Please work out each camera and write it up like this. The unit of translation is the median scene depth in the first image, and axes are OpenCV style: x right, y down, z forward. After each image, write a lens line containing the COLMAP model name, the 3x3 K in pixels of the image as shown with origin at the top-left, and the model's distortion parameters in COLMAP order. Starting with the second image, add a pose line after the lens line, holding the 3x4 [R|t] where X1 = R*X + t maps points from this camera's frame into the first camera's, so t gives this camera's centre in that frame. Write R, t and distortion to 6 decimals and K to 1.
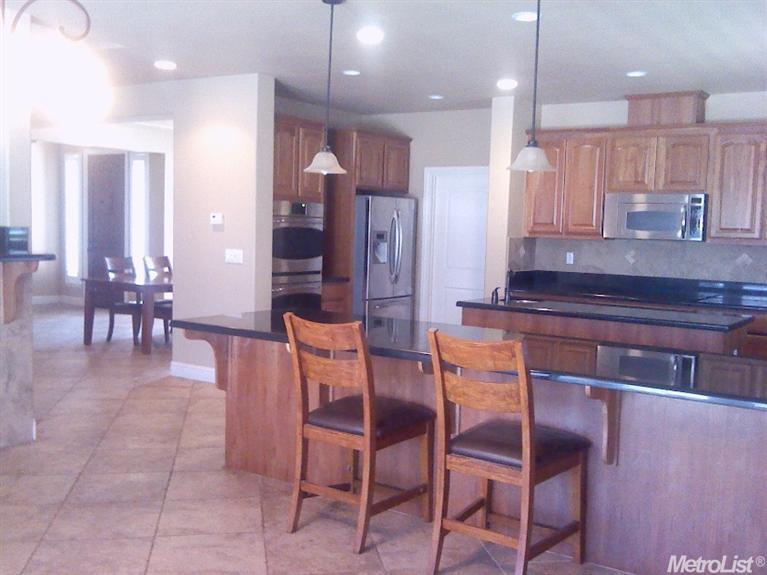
lens RADIAL K [[817.4, 0, 392.9], [0, 817.4, 286.5], [0, 0, 1]] dist [0.069521, -0.168919]
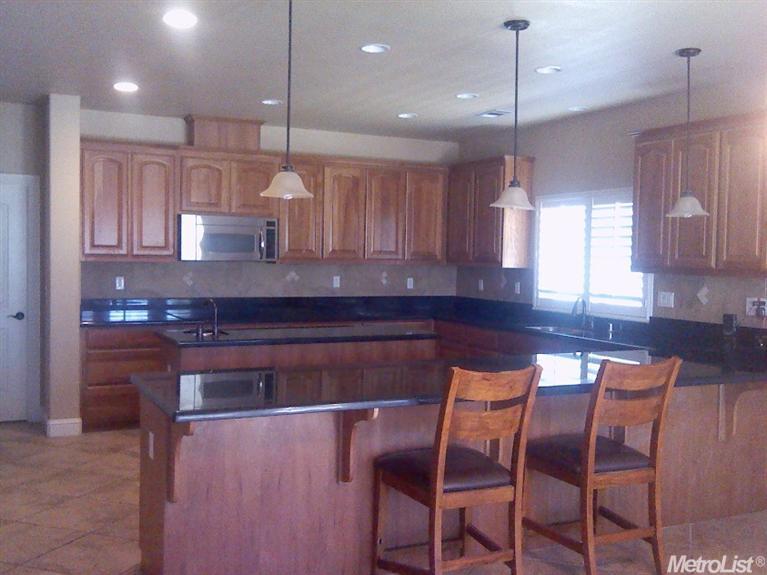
lens RADIAL K [[817.4, 0, 392.9], [0, 817.4, 286.5], [0, 0, 1]] dist [0.069521, -0.168919]
pose [[0.497335, -0.058225, 0.865602, -0.476688], [0.066424, 0.997372, 0.028924, -0.043442], [-0.865012, 0.043112, 0.499896, 0.332130]]
